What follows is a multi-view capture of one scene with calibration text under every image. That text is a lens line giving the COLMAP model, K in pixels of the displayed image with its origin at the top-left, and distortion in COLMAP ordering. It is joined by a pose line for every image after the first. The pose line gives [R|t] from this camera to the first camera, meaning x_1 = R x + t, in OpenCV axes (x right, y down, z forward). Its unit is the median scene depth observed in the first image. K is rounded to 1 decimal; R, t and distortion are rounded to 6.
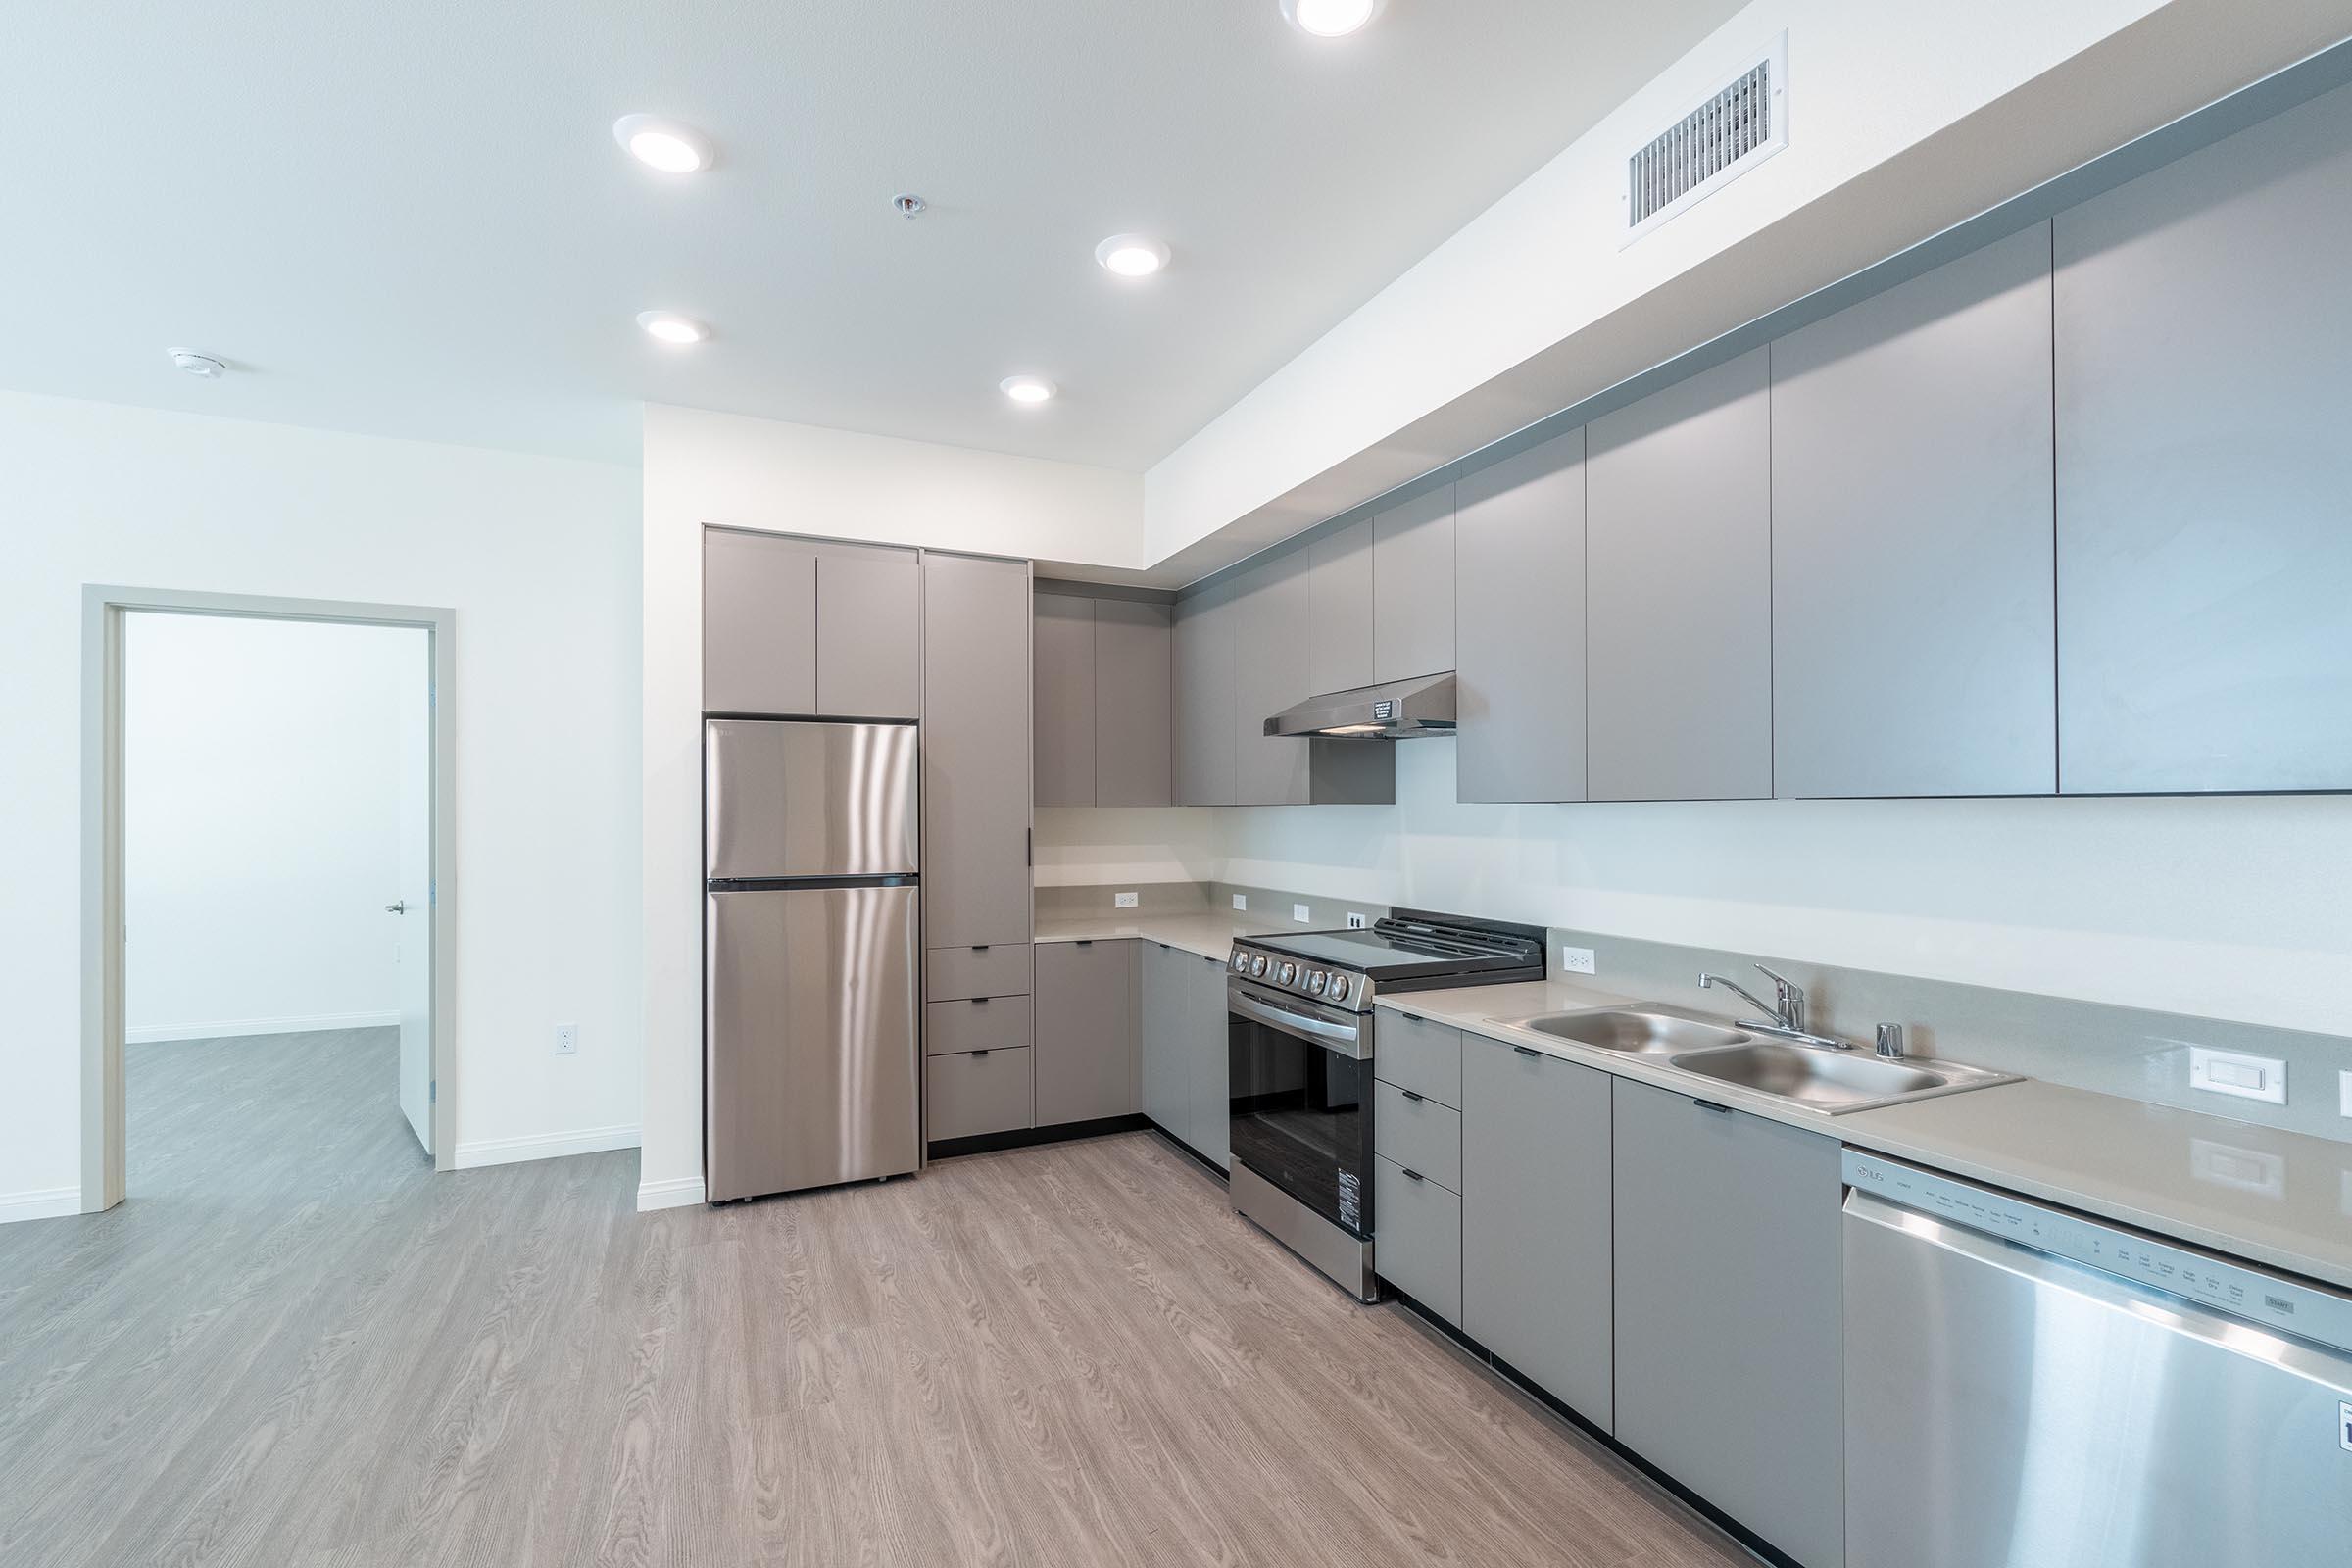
lens RADIAL K [[1064.4, 0, 1161.5], [0, 1064.4, 811.8], [0, 0, 1]] dist [0.001938, 0.000377]
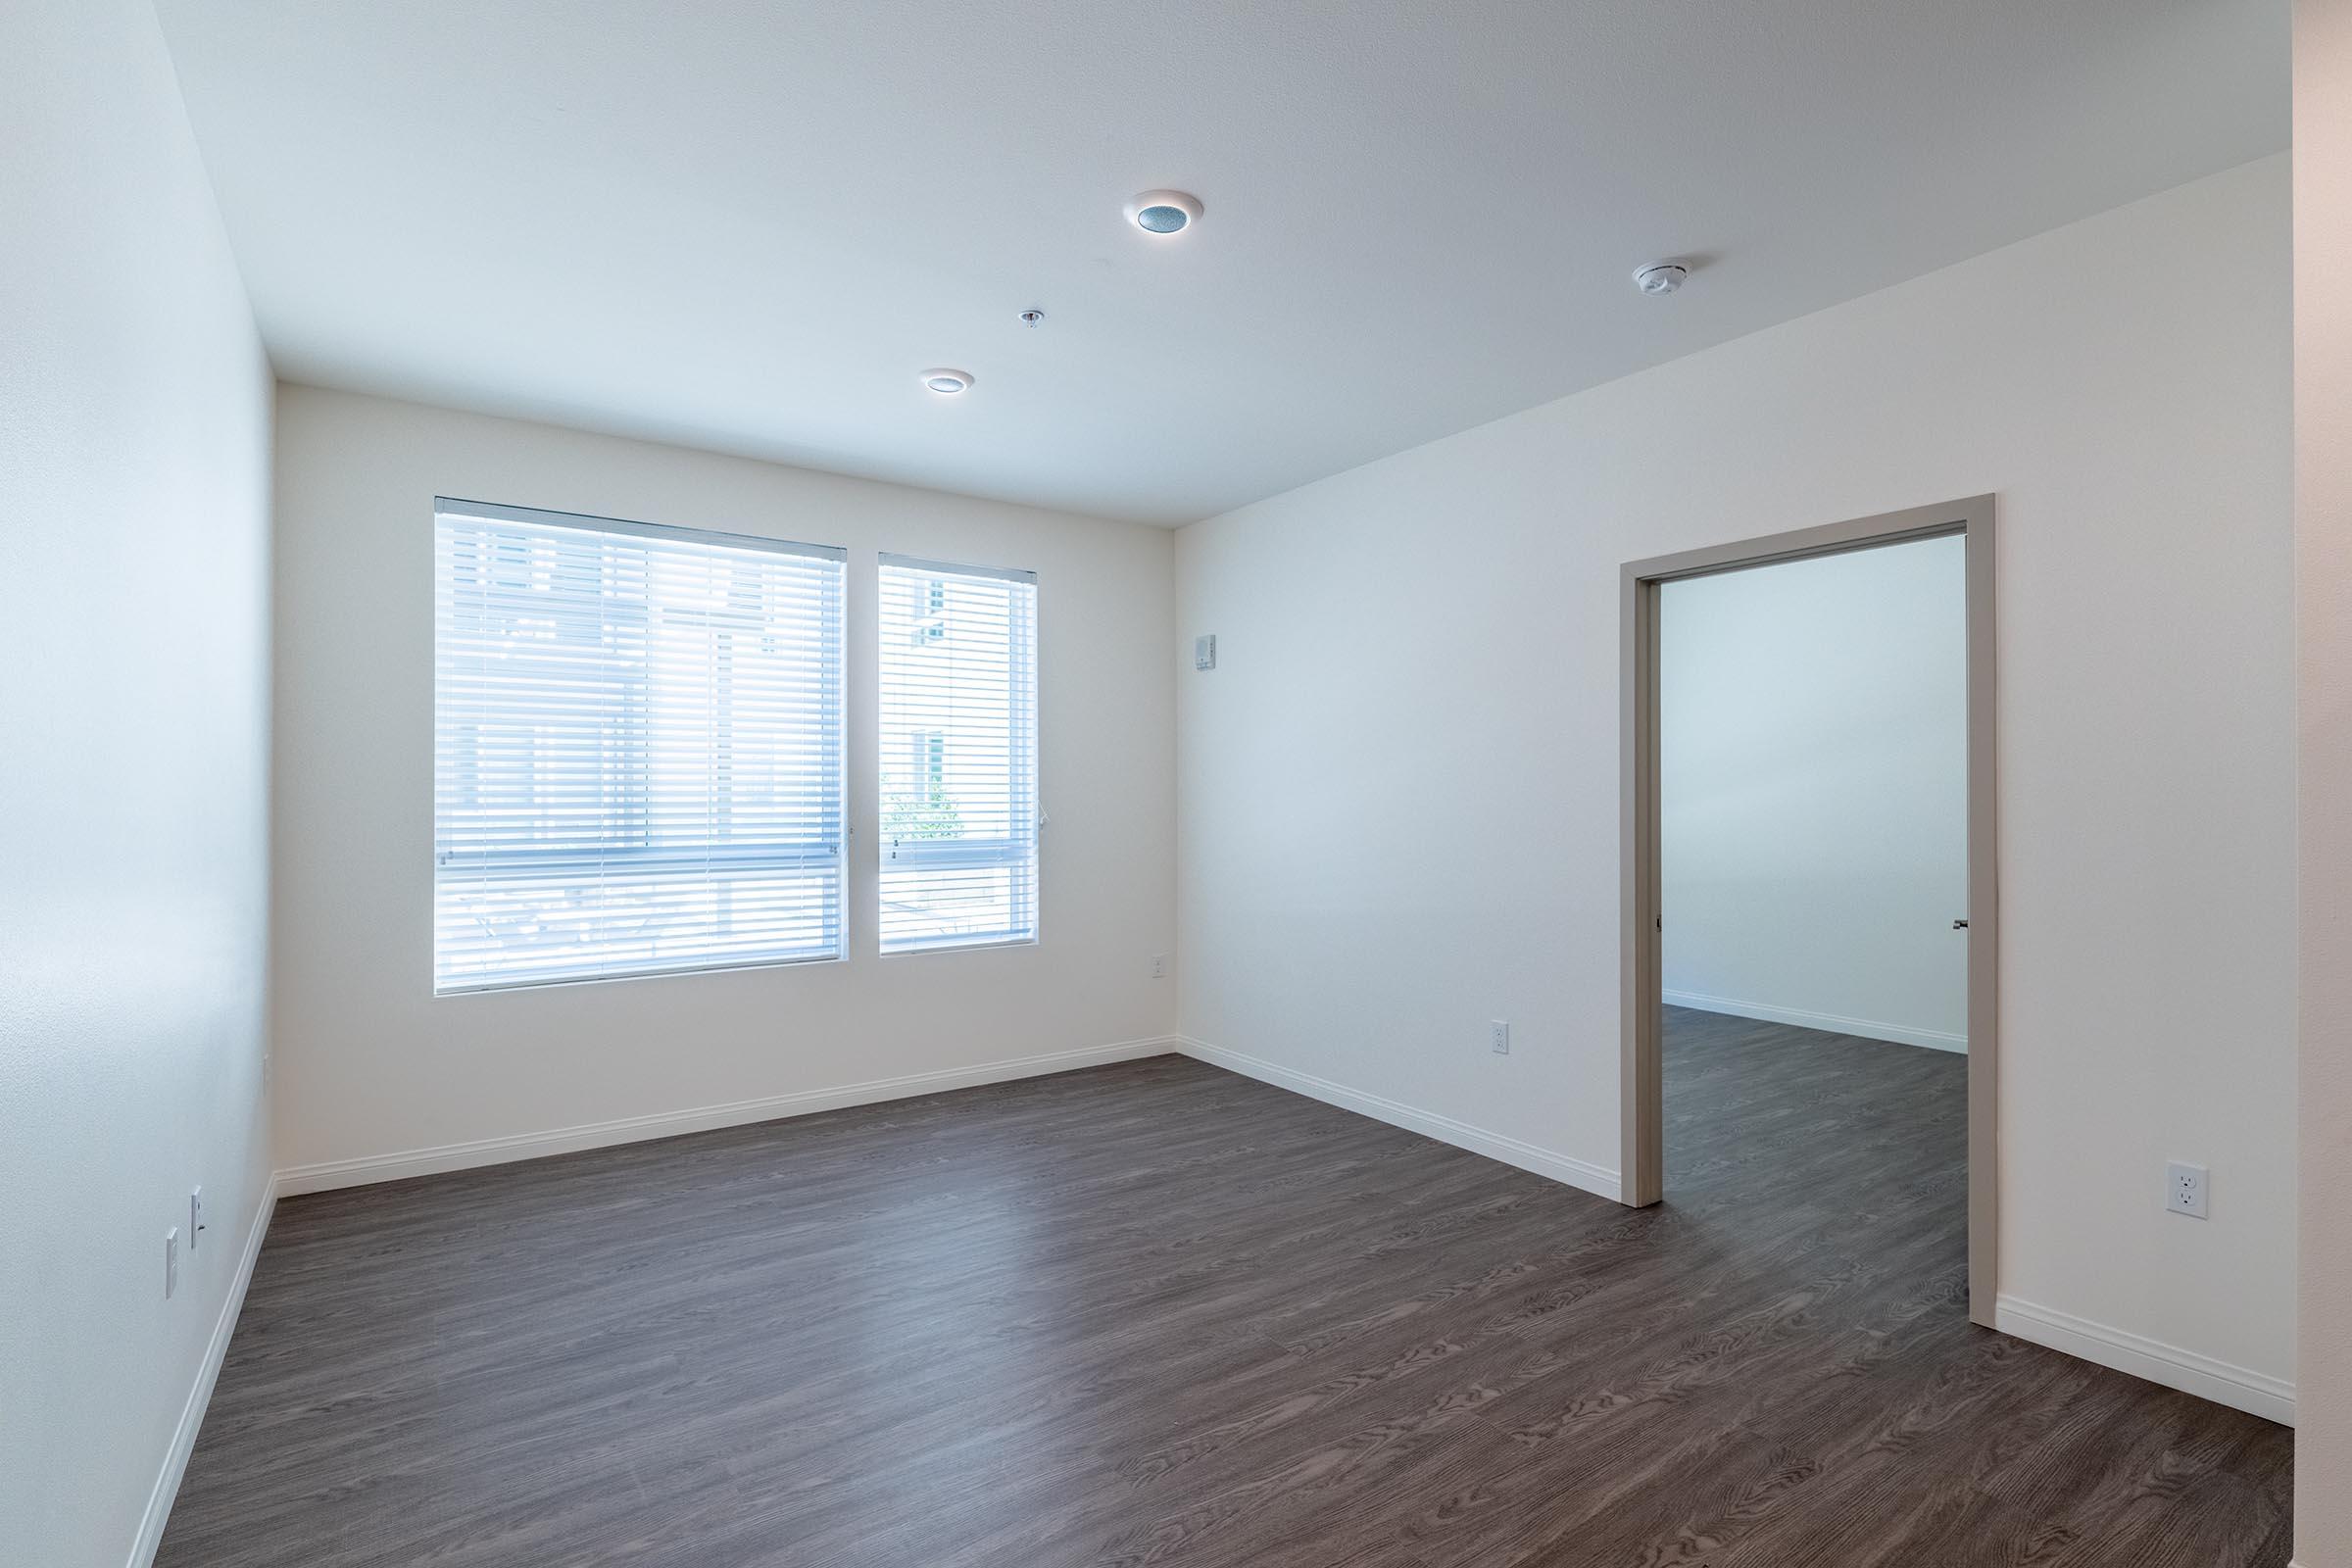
lens RADIAL K [[1100.3, 0, 1176.4], [0, 1100.3, 792.5], [0, 0, 1]] dist [-0.002483, 0.000530]
pose [[0.197879, -0.000644, -0.980226, -0.097350], [0.000427, 1.000000, -0.000571, -0.002443], [0.980226, -0.000306, 0.197879, 0.398550]]
